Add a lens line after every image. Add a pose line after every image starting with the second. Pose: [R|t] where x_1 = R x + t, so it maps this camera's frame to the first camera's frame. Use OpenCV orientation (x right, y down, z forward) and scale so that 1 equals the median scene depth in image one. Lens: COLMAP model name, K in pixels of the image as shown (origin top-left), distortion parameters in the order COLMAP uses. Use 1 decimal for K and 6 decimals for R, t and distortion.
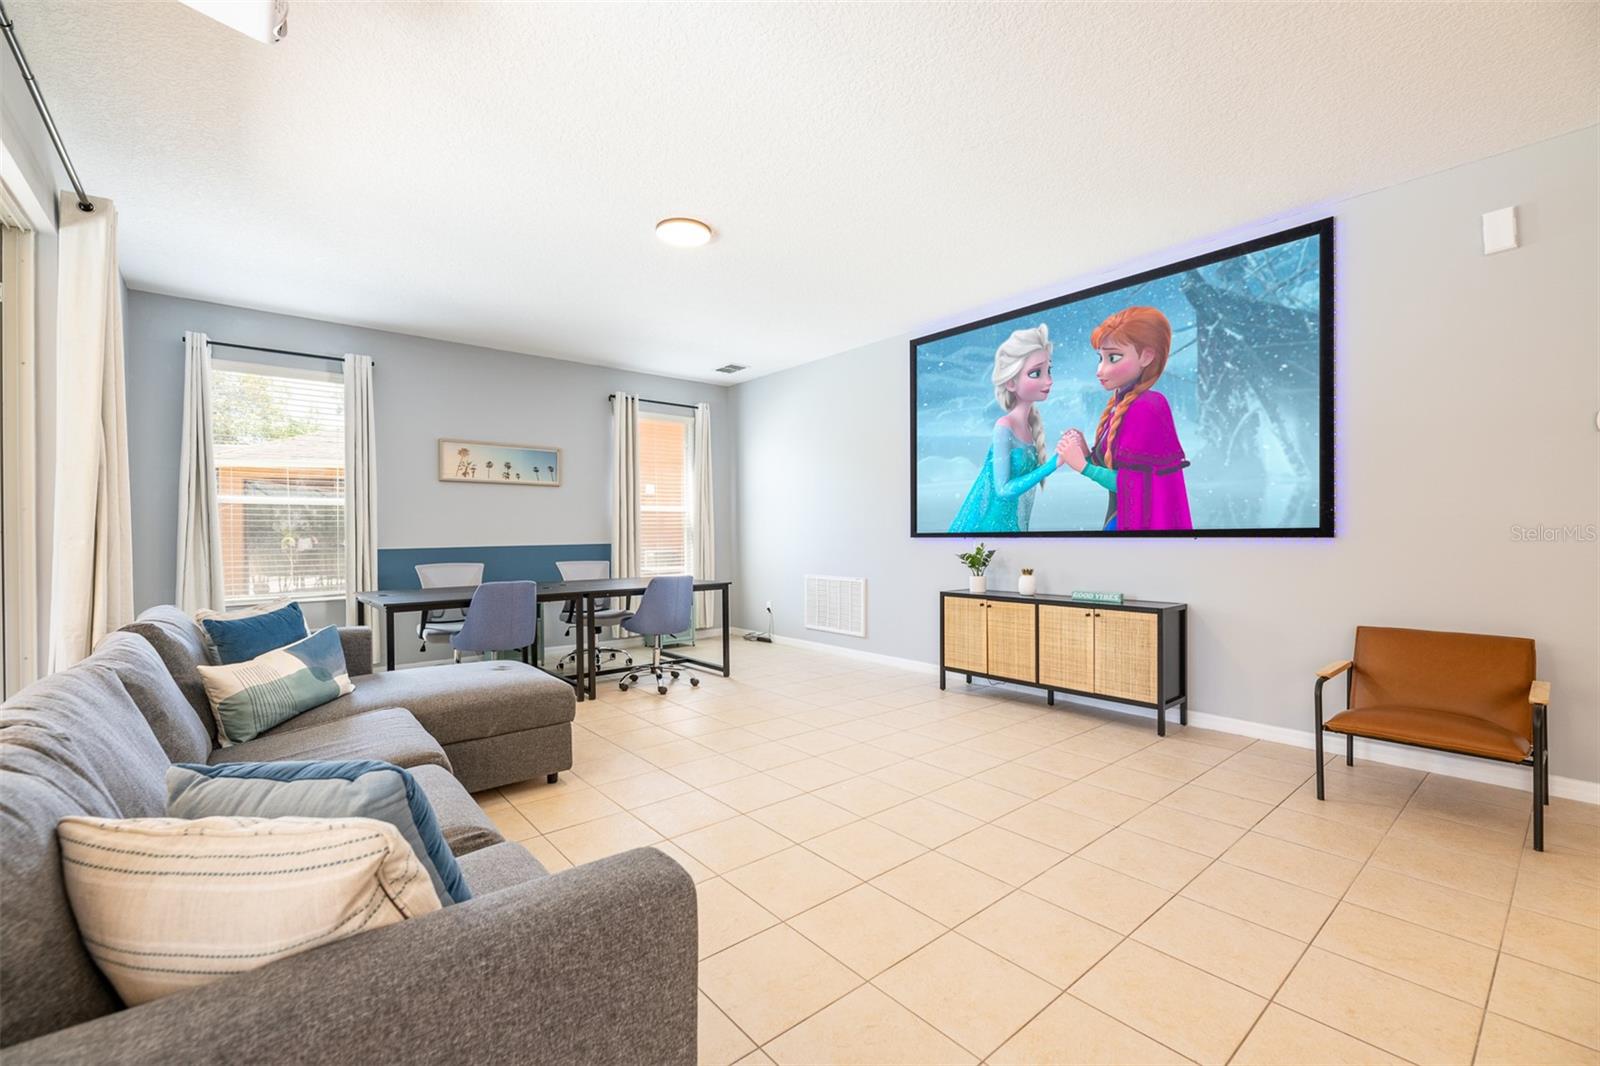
lens RADIAL K [[673.0, 0, 798.1], [0, 673.0, 530.9], [0, 0, 1]] dist [0.003629, -0.000139]
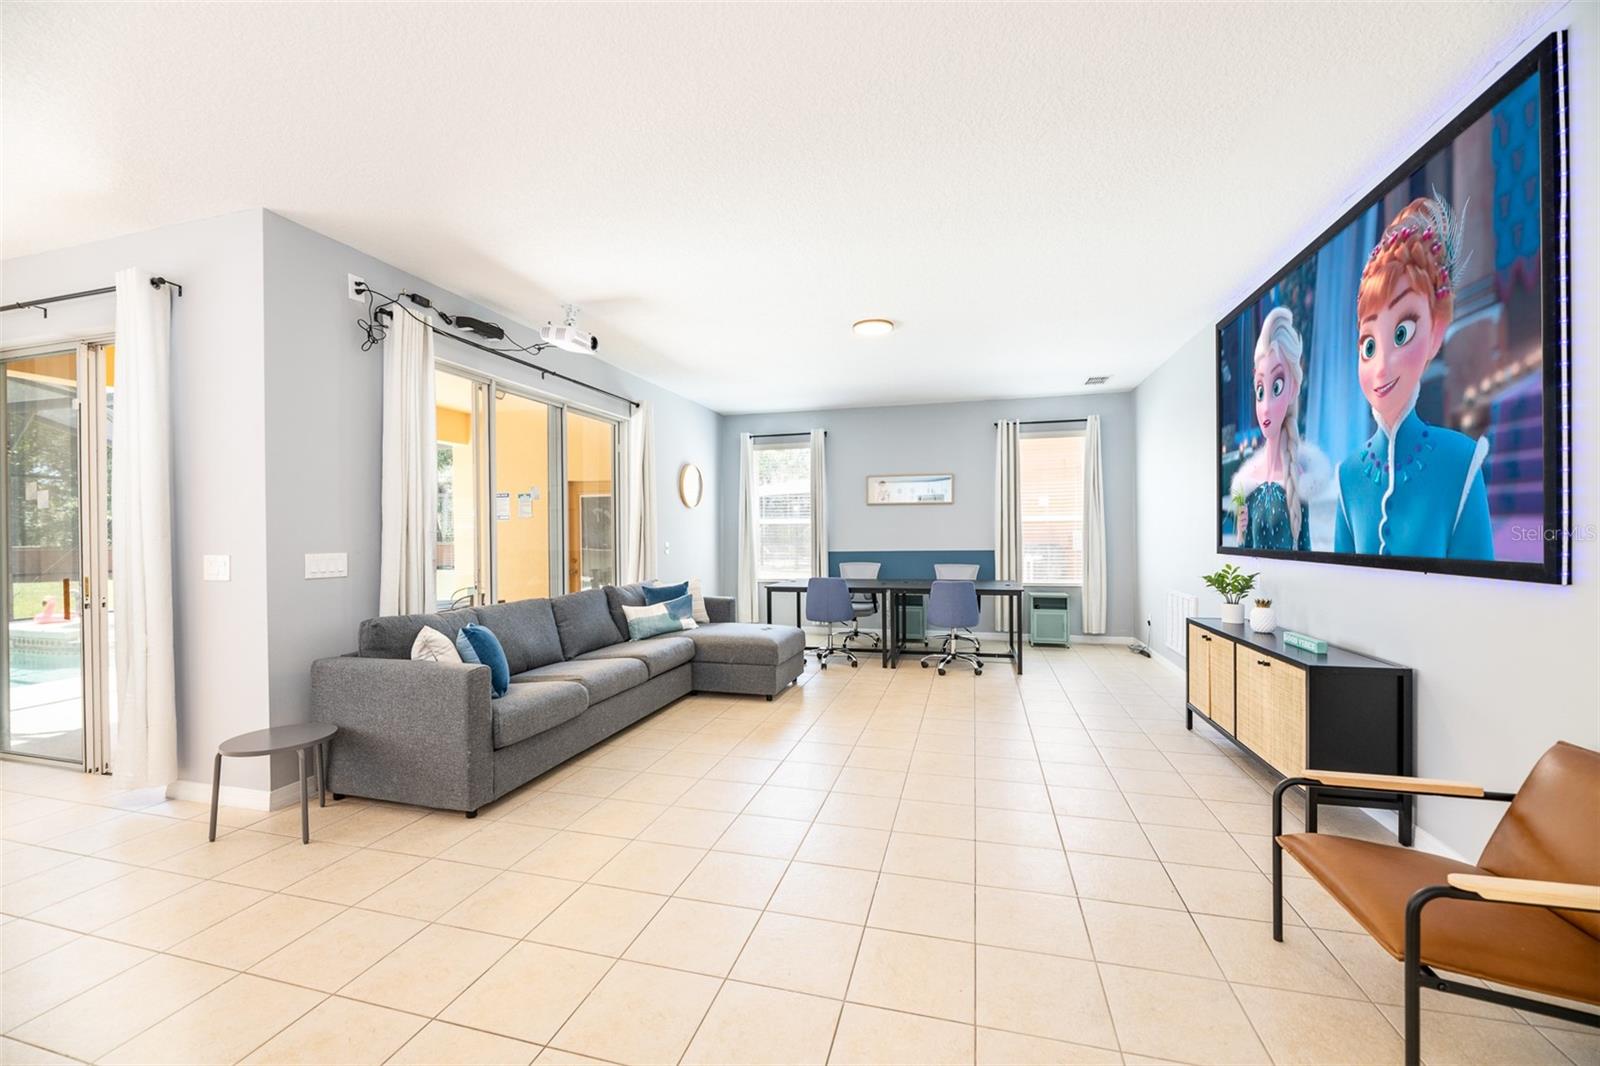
lens RADIAL K [[646.1, 0, 797.2], [0, 646.1, 536.9], [0, 0, 1]] dist [0.000541, 0.000430]
pose [[0.571757, 0.007432, -0.820389, 0.570901], [0.008267, 0.999856, 0.014820, -0.029861], [0.820381, -0.015255, 0.571614, 0.090972]]
